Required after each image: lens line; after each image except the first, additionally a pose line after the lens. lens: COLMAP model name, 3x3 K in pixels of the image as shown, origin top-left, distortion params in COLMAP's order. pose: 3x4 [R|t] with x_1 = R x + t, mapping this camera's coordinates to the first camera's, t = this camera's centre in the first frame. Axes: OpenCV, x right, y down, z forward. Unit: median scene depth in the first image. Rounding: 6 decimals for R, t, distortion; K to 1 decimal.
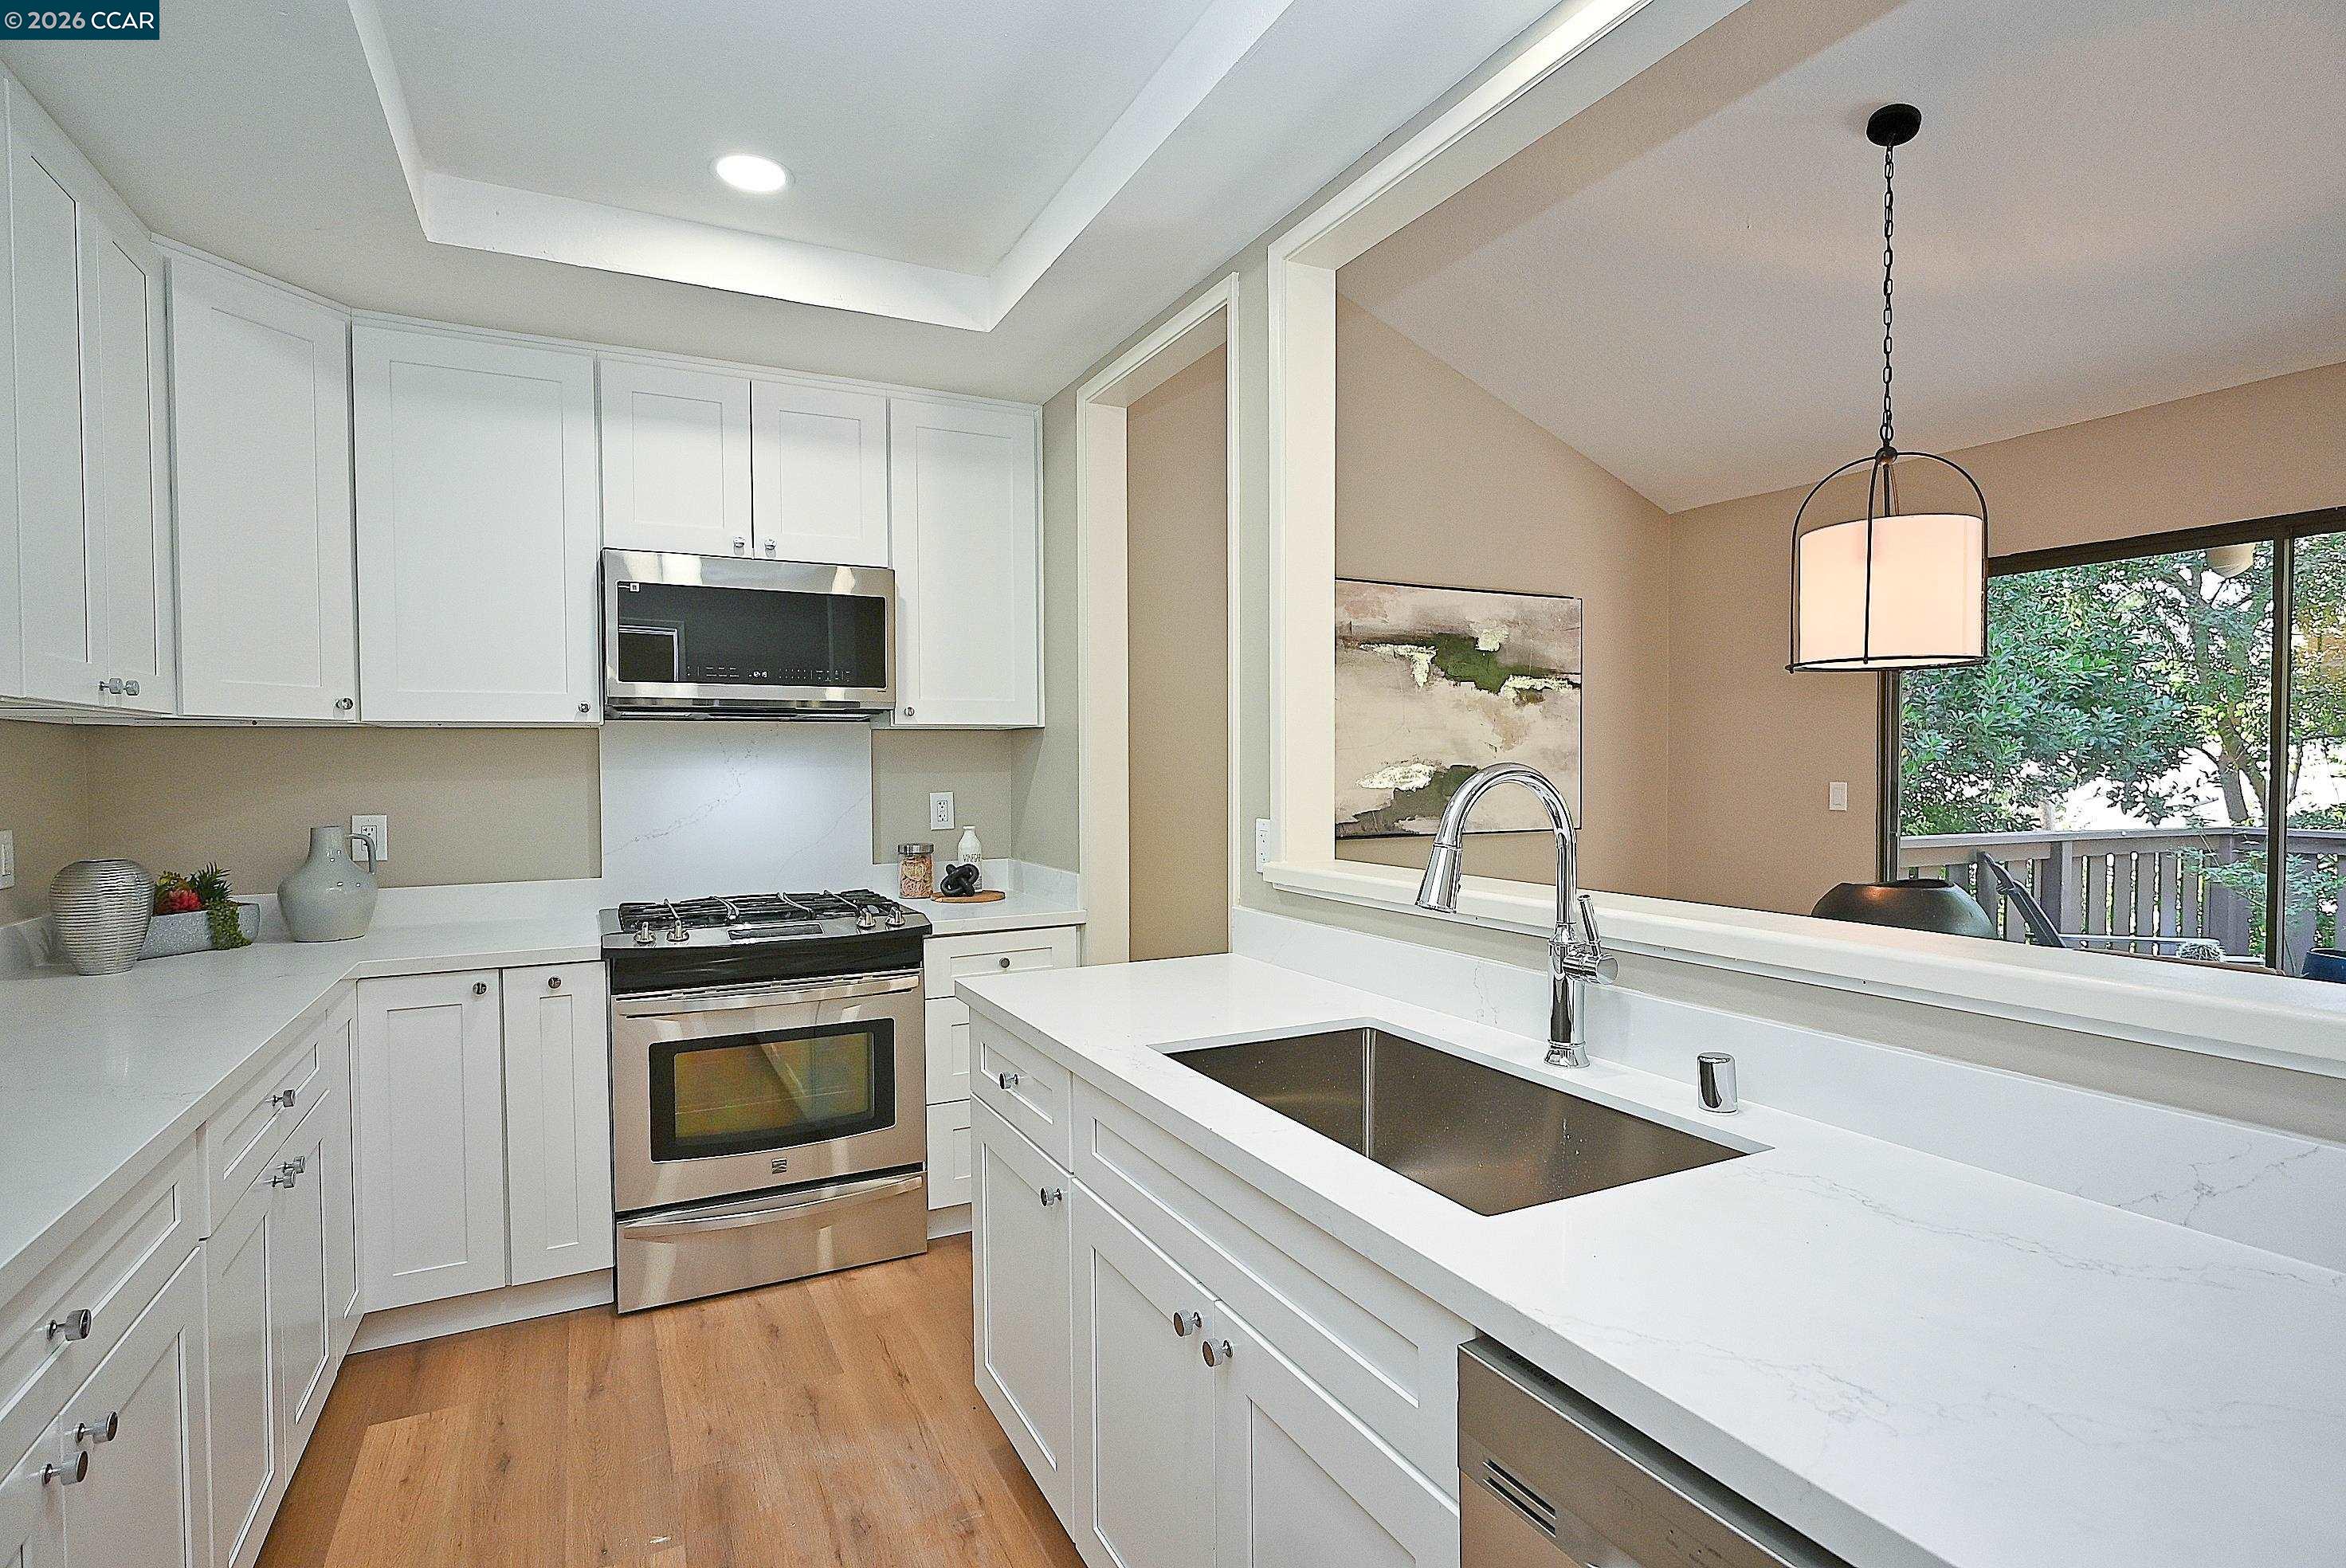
lens RADIAL K [[1155.2, 0, 1173.0], [0, 1155.2, 784.0], [0, 0, 1]] dist [-0.005732, 0.001815]
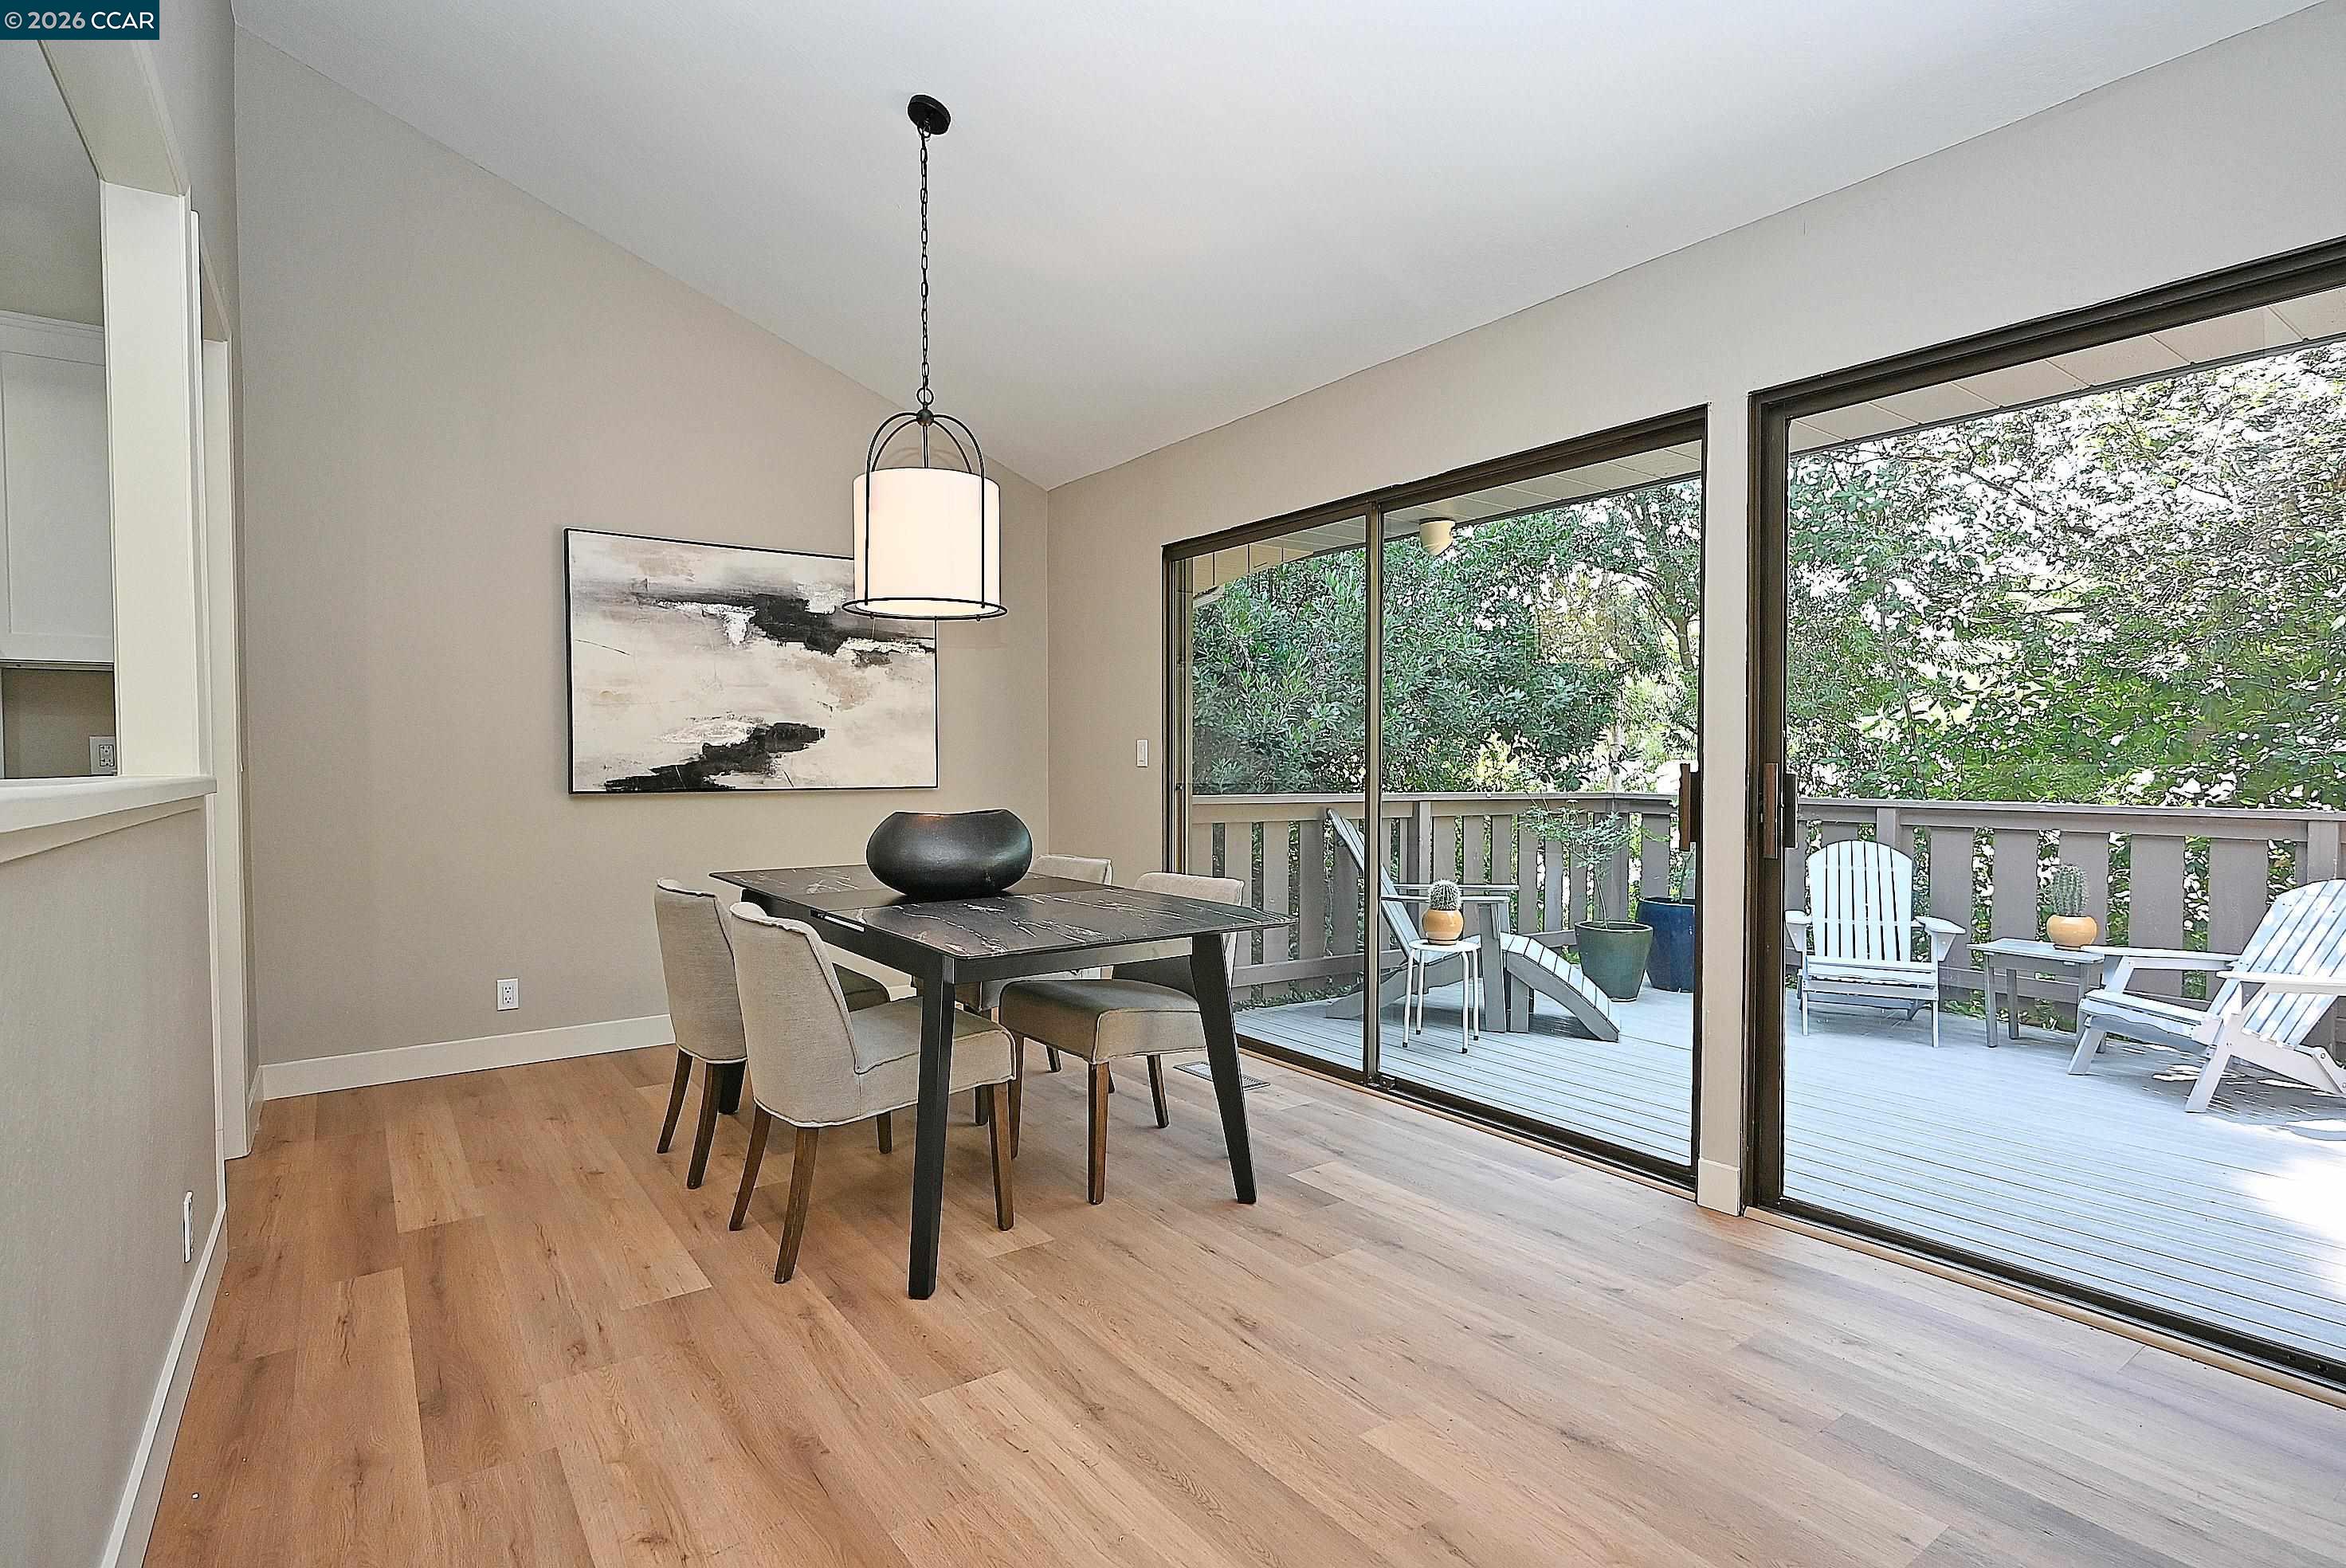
lens RADIAL K [[1155.2, 0, 1173.0], [0, 1155.2, 784.0], [0, 0, 1]] dist [-0.005732, 0.001815]
pose [[0.988947, -0.000184, 0.148266, 0.451404], [0.000317, 1.000000, -0.000878, 0.040579], [-0.148266, 0.000915, 0.988947, -0.072802]]
